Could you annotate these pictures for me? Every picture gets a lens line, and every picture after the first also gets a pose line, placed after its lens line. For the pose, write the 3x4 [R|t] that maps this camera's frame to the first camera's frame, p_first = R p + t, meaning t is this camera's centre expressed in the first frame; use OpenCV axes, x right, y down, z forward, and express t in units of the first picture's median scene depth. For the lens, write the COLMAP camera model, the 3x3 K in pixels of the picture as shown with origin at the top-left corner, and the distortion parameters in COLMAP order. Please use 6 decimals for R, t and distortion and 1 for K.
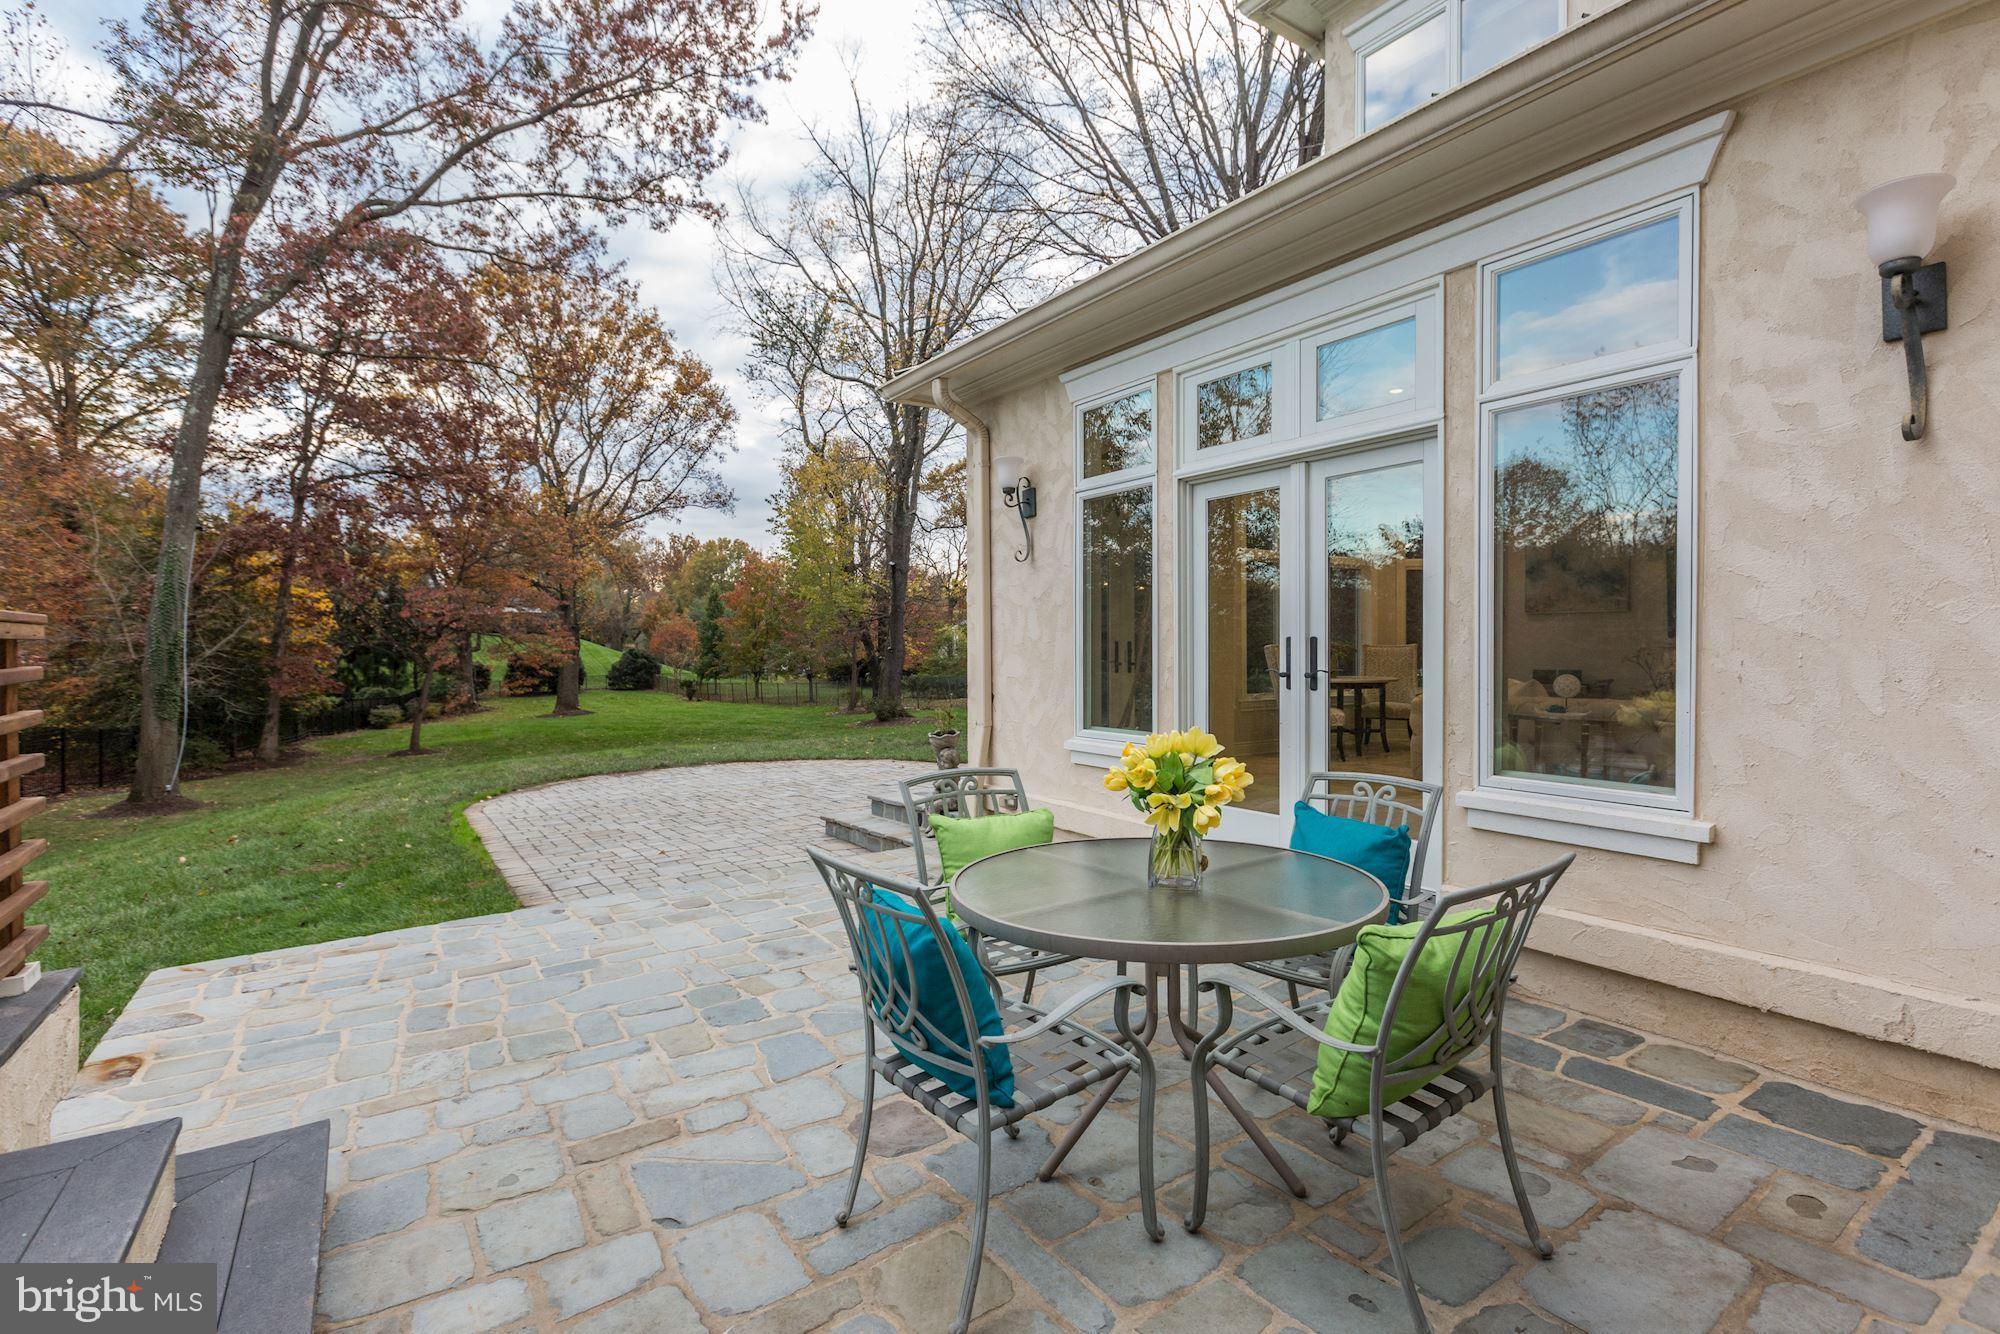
lens RADIAL K [[917.4, 0, 1003.6], [0, 917.4, 666.1], [0, 0, 1]] dist [-0.000563, -0.000060]
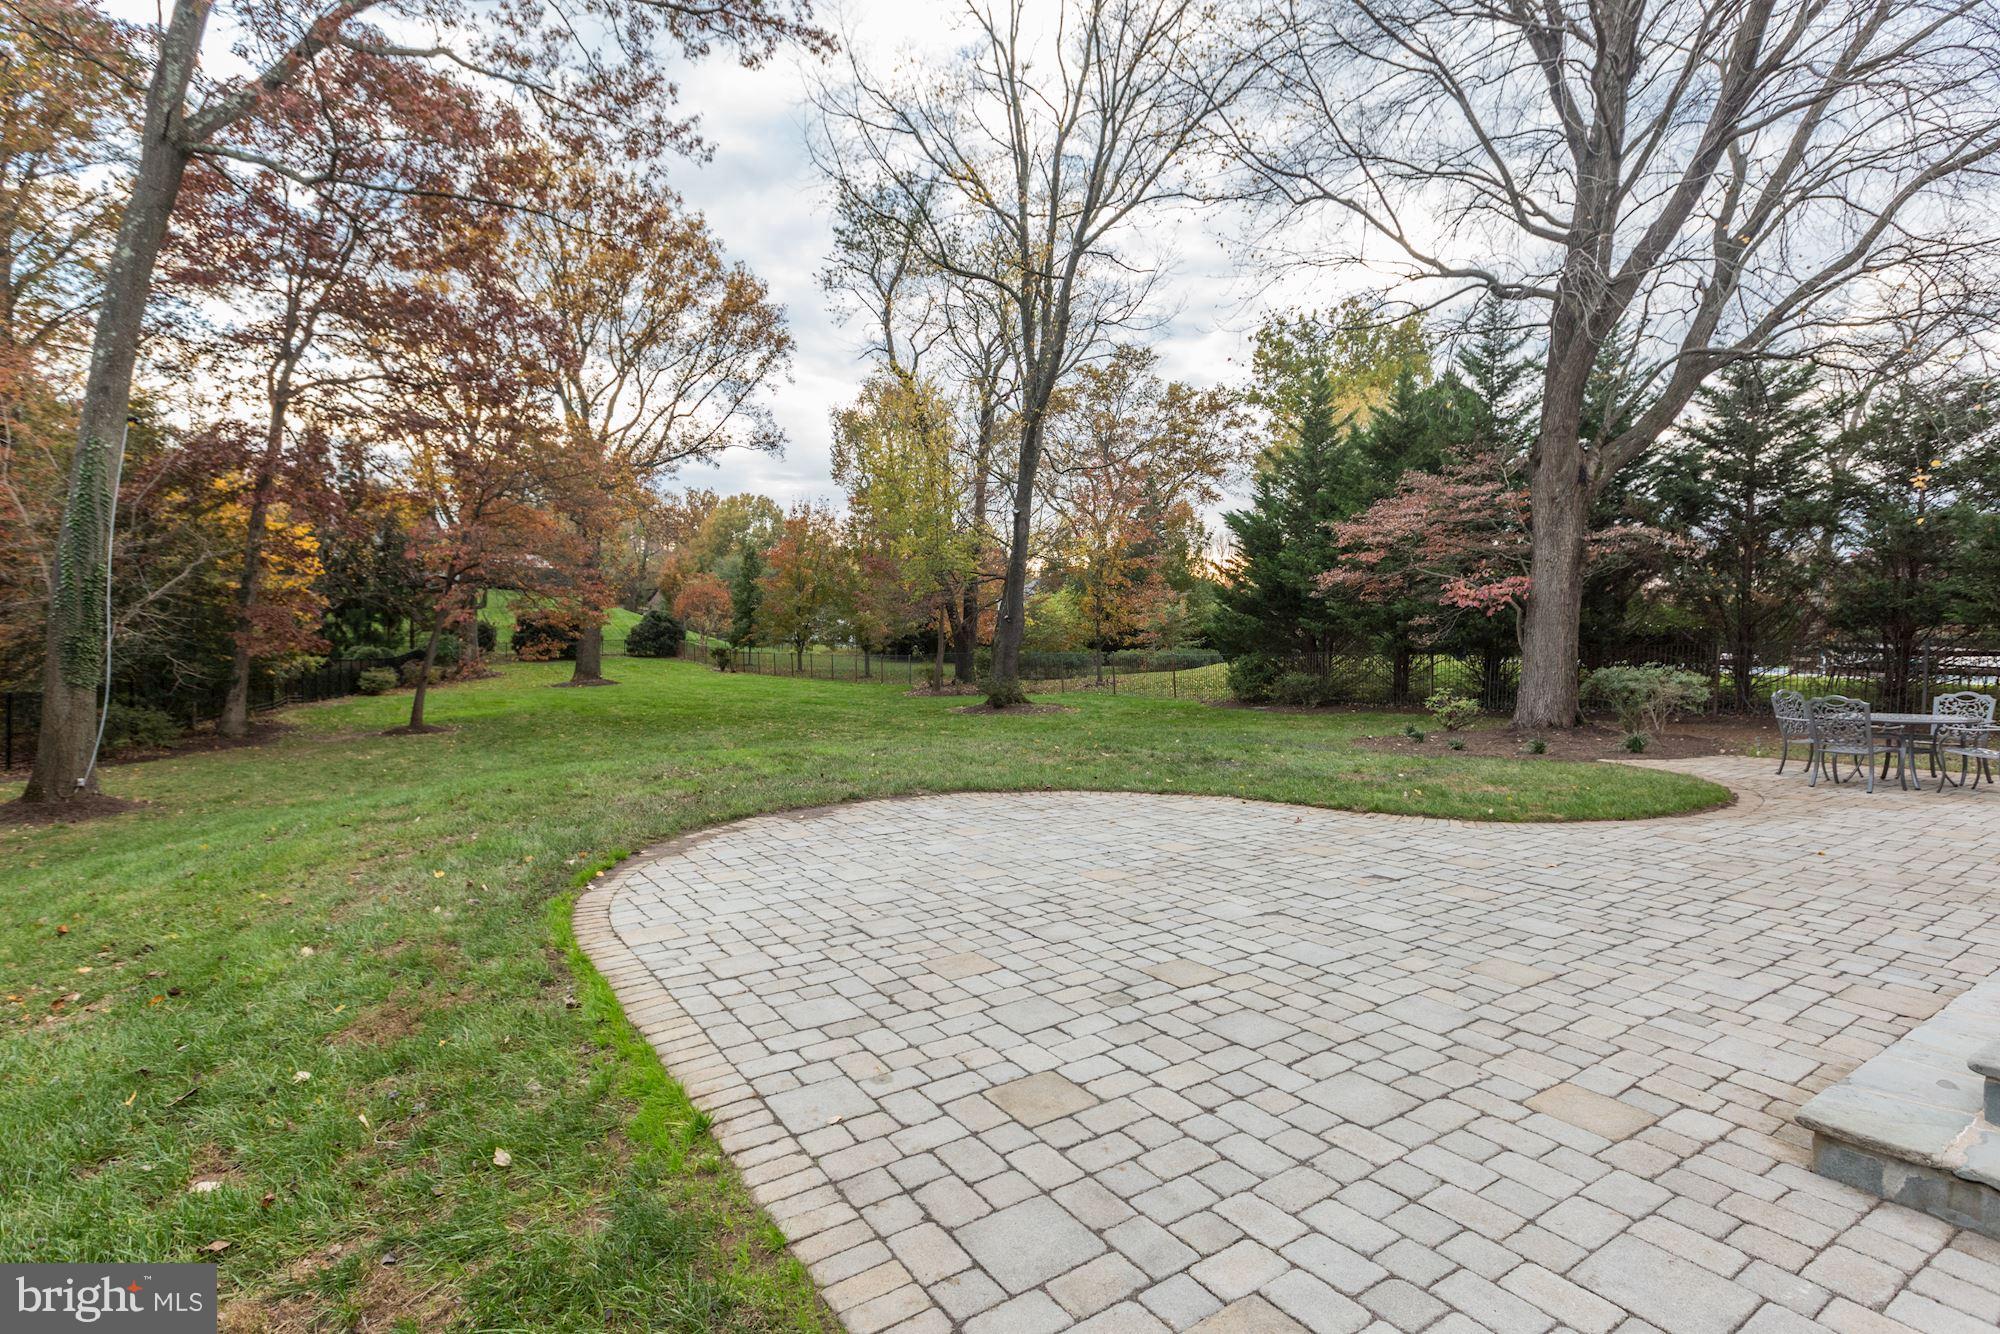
lens RADIAL K [[934.3, 0, 998.9], [0, 934.3, 649.8], [0, 0, 1]] dist [-0.003285, 0.000474]
pose [[0.999591, 0.028463, -0.002736, -0.104566], [-0.028436, 0.999550, 0.009535, 0.001413], [0.003006, -0.009453, 0.999951, 0.147016]]
